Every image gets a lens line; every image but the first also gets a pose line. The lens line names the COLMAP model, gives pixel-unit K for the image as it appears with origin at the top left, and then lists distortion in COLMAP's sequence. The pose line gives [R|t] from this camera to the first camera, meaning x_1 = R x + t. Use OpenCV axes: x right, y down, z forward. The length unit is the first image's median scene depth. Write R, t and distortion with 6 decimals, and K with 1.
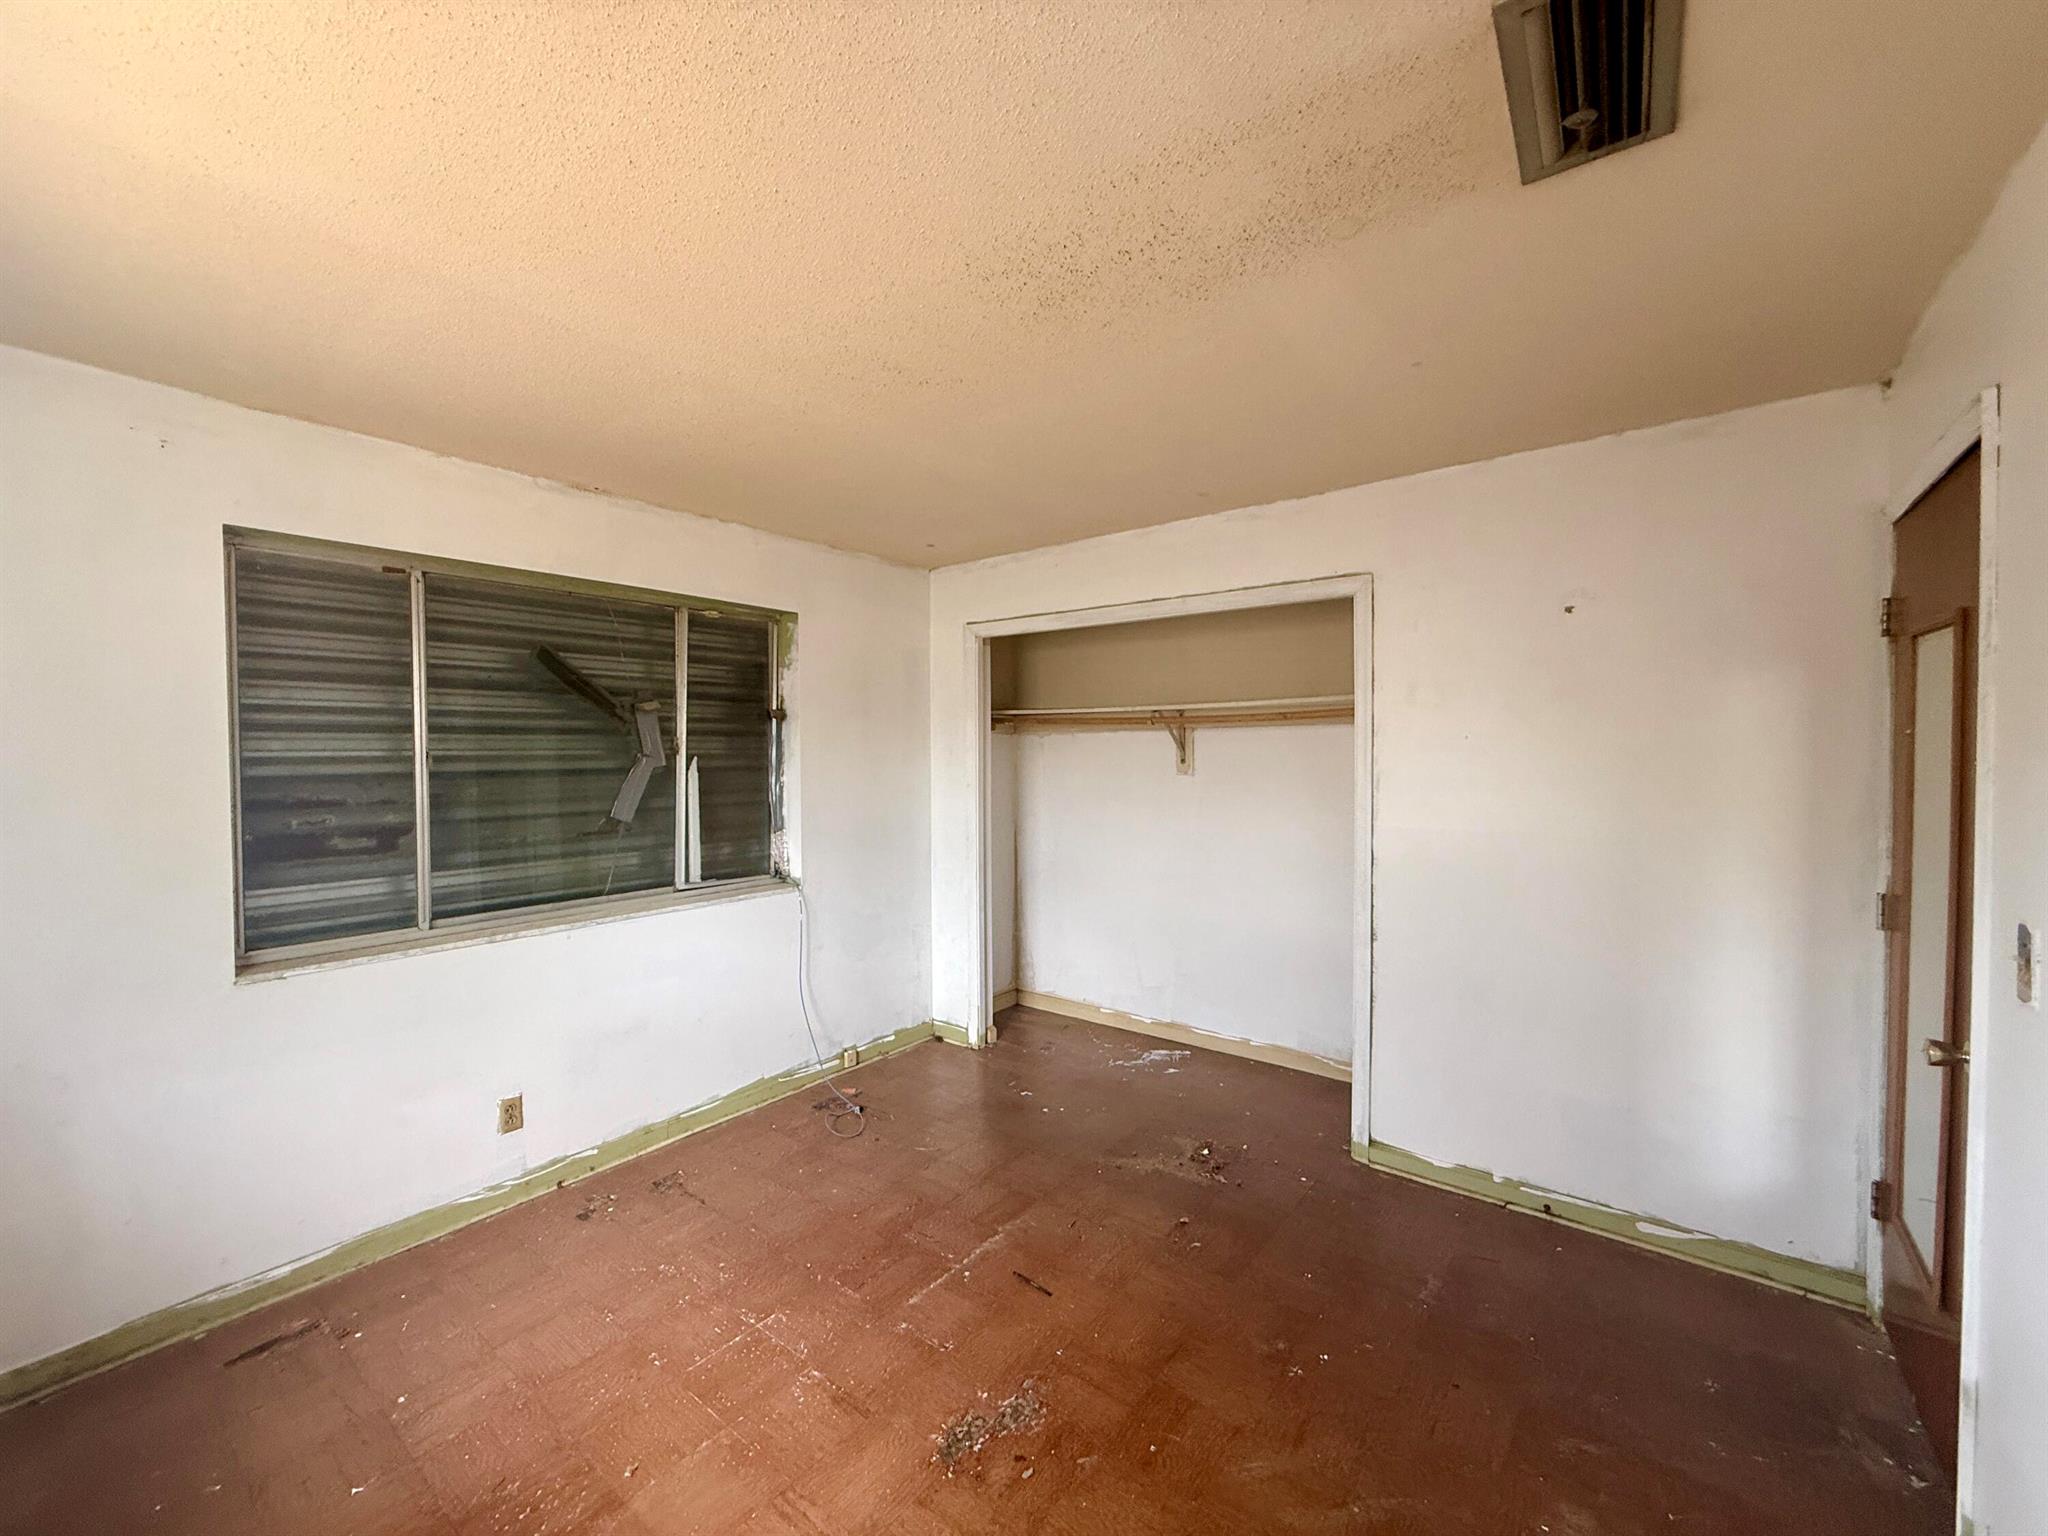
lens RADIAL K [[817.8, 0, 1022.4], [0, 817.8, 763.9], [0, 0, 1]] dist [0.000004, 0.000131]
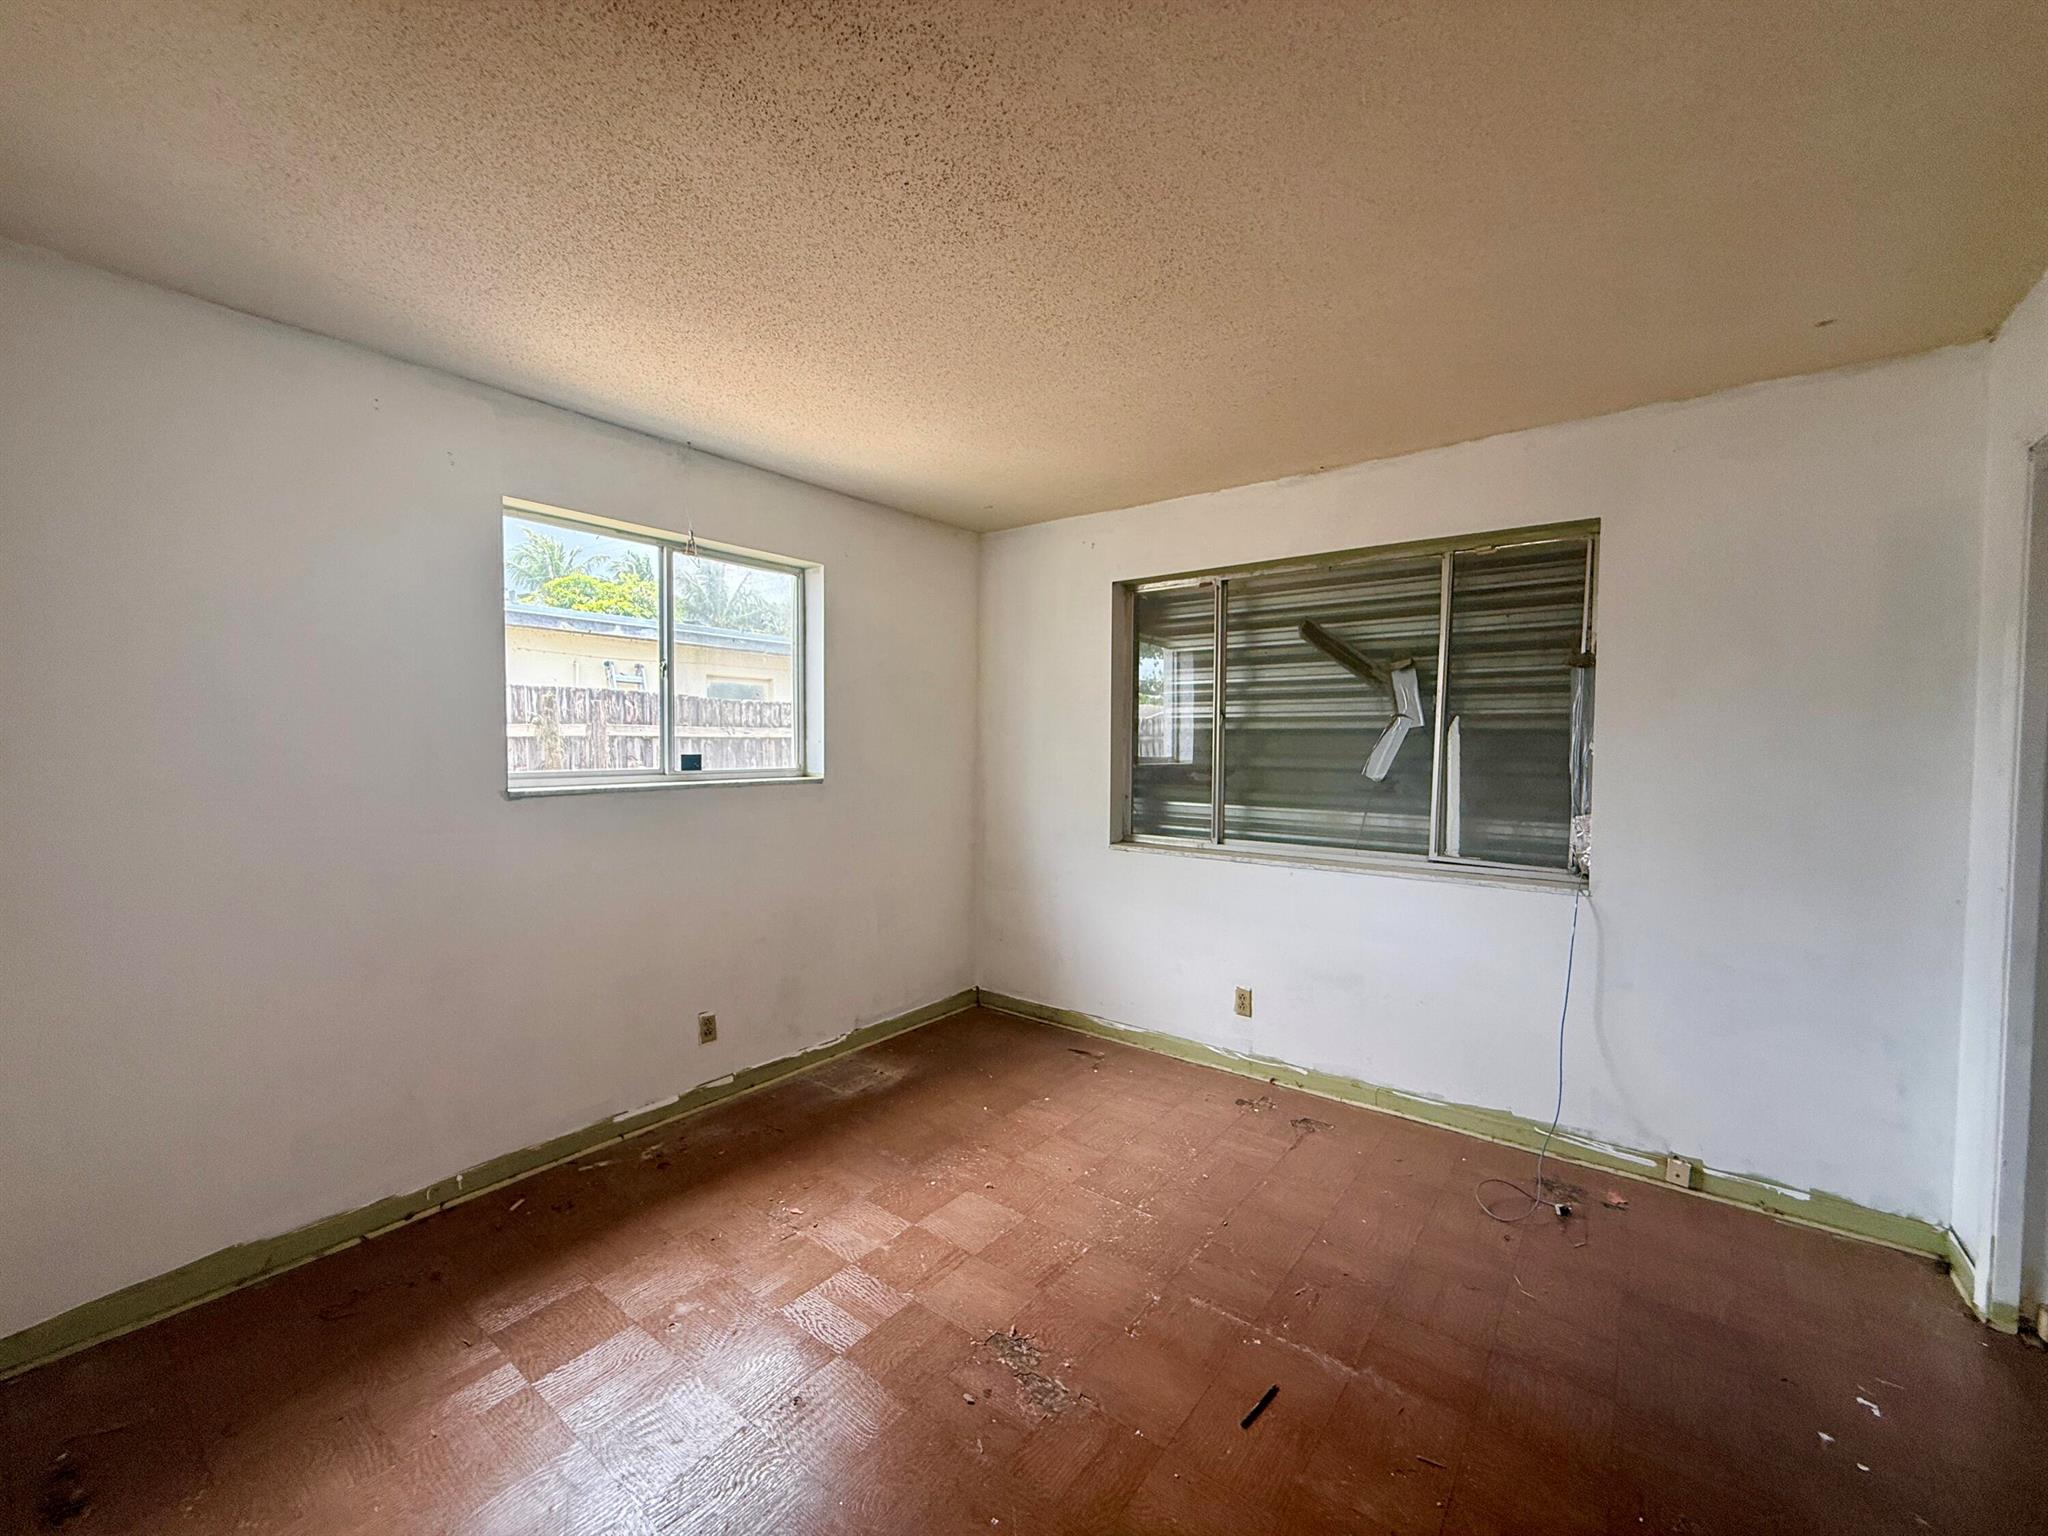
lens RADIAL K [[817.8, 0, 1018.7], [0, 817.8, 767.4], [0, 0, 1]] dist [0.000004, 0.000131]
pose [[0.002219, 0.038648, -0.999250, 0.531767], [-0.023078, 0.998989, 0.038587, 0.025230], [0.999731, 0.022975, 0.003109, 0.559559]]
